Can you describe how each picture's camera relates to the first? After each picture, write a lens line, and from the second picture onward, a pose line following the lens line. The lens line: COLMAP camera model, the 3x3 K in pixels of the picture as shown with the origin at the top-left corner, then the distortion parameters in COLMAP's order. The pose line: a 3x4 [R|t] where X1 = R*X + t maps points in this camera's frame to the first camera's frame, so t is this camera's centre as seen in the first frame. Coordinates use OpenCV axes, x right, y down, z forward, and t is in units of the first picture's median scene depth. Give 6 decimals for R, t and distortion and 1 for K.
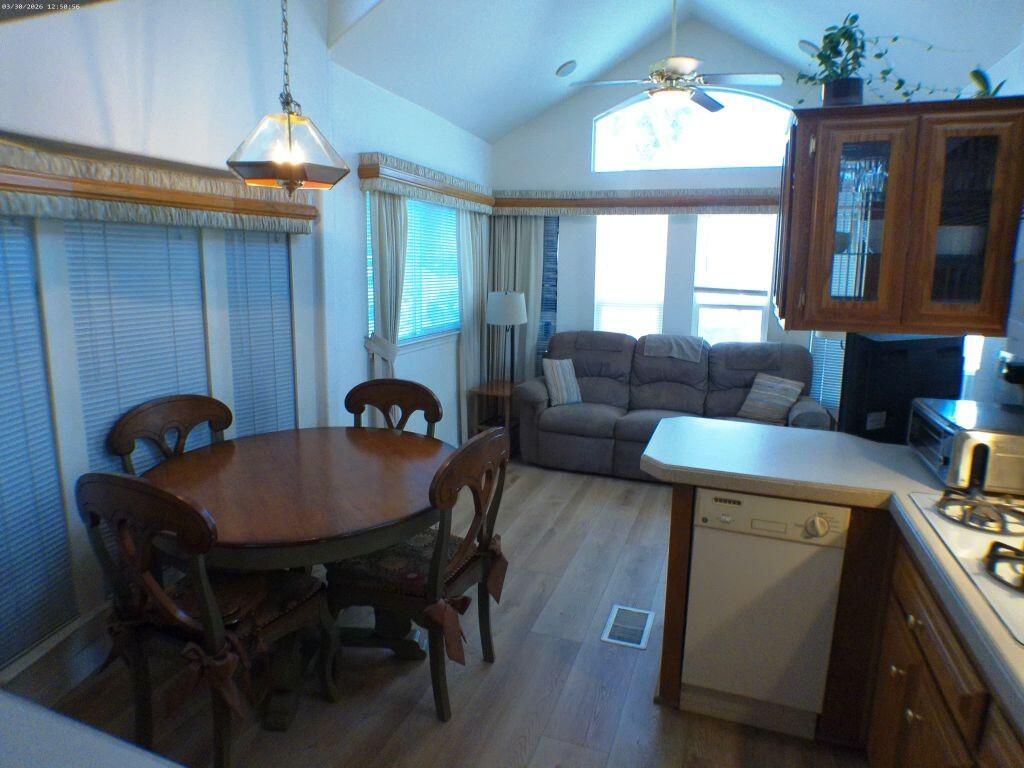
lens RADIAL K [[607.0, 0, 528.7], [0, 607.0, 370.6], [0, 0, 1]] dist [-0.035070, -0.008387]
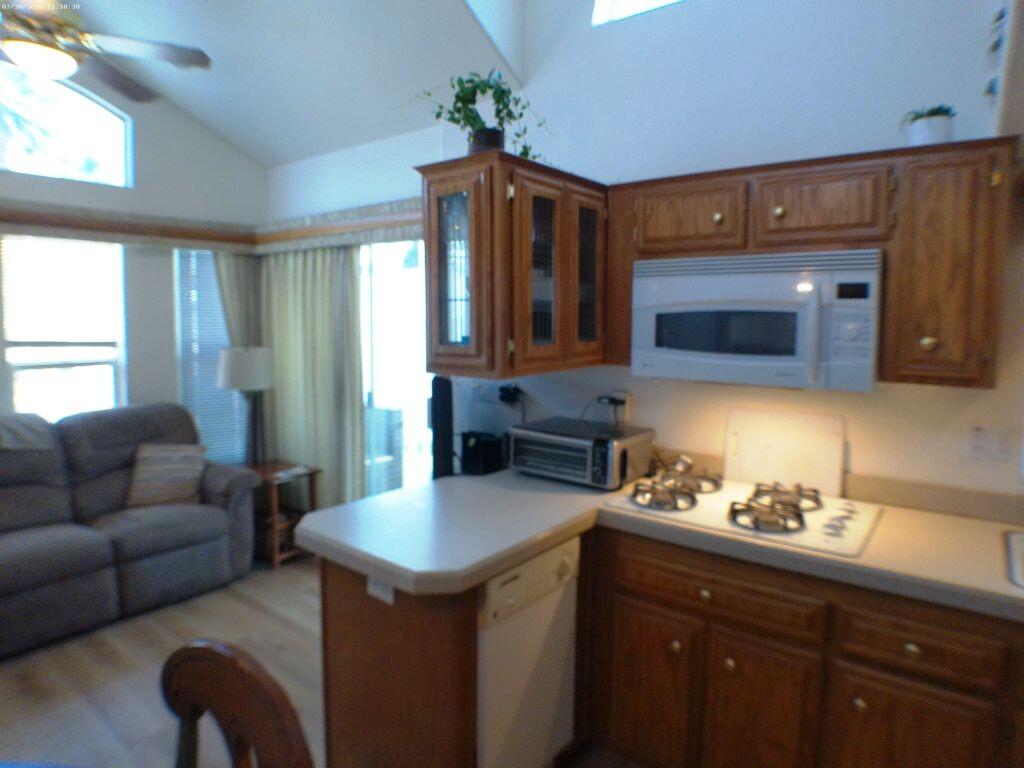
lens RADIAL K [[607.0, 0, 528.7], [0, 607.0, 370.6], [0, 0, 1]] dist [-0.035070, -0.008387]
pose [[0.300314, -0.094479, 0.949150, -0.181507], [0.156570, 0.986468, 0.048654, -0.047351], [-0.940902, 0.133997, 0.311043, 0.259098]]
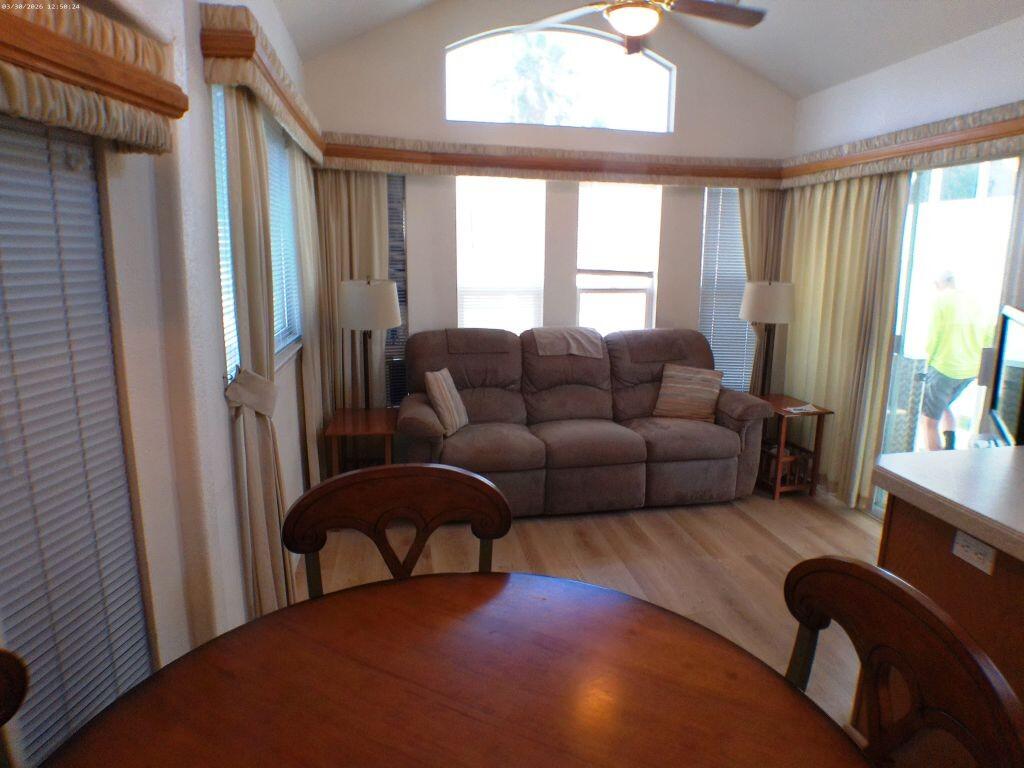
lens RADIAL K [[599.7, 0, 535.0], [0, 599.7, 365.6], [0, 0, 1]] dist [-0.039034, -0.002643]
pose [[0.852835, -0.098556, 0.512795, -0.224288], [0.087287, 0.995117, 0.046087, -0.048787], [-0.514833, 0.005456, 0.857273, 0.323811]]
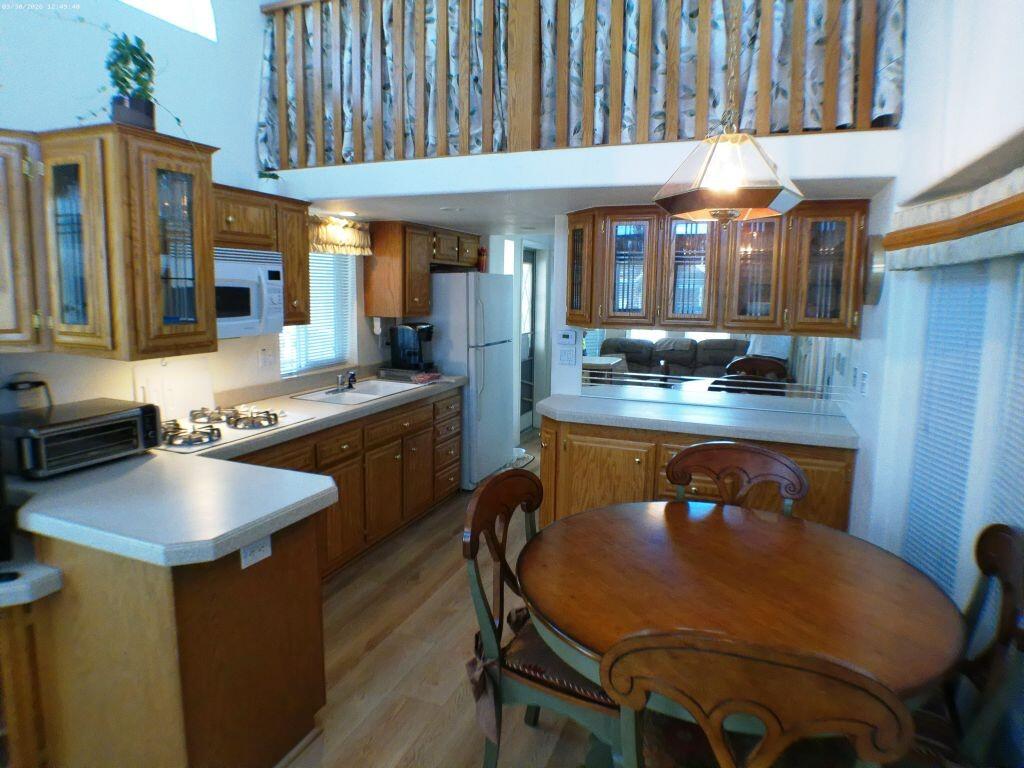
lens RADIAL K [[607.0, 0, 528.7], [0, 607.0, 370.6], [0, 0, 1]] dist [-0.035070, -0.008387]
pose [[-0.999156, -0.033963, 0.023109, -0.061726], [-0.025469, 0.953529, 0.300224, -0.143401], [-0.032232, 0.299382, -0.953589, 0.782241]]
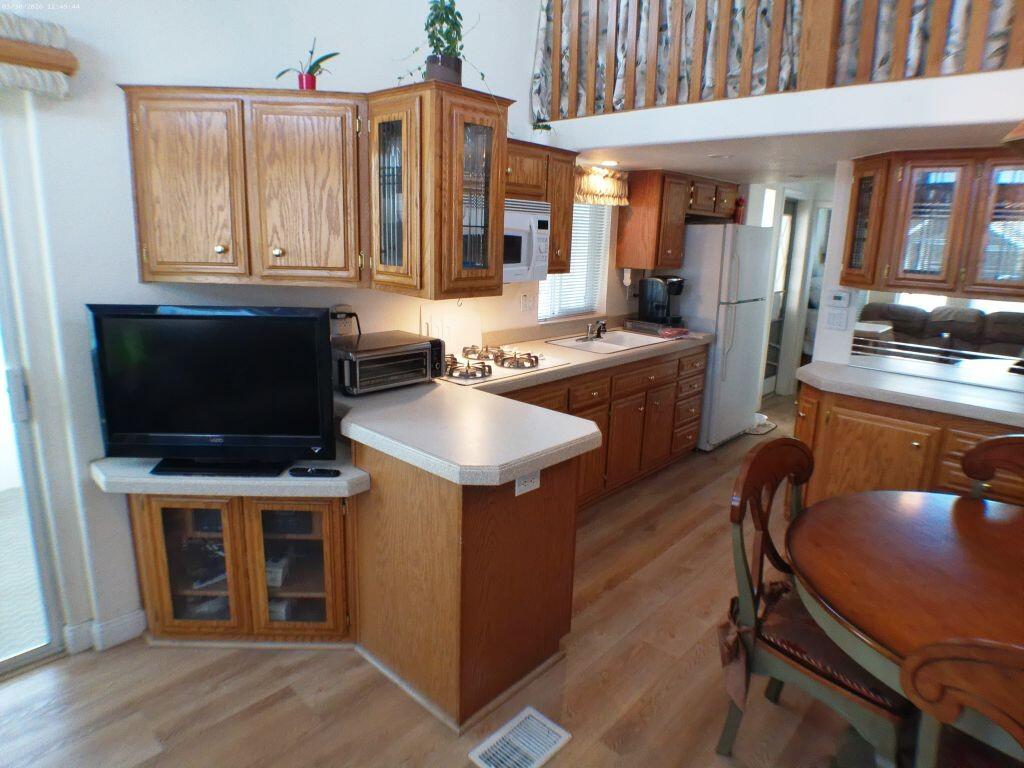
lens RADIAL K [[607.0, 0, 528.7], [0, 607.0, 370.6], [0, 0, 1]] dist [-0.035070, -0.008387]
pose [[-0.920534, -0.128299, 0.368993, -0.029711], [0.020726, 0.927164, 0.374082, -0.142400], [-0.390111, 0.352003, -0.850827, 0.785910]]
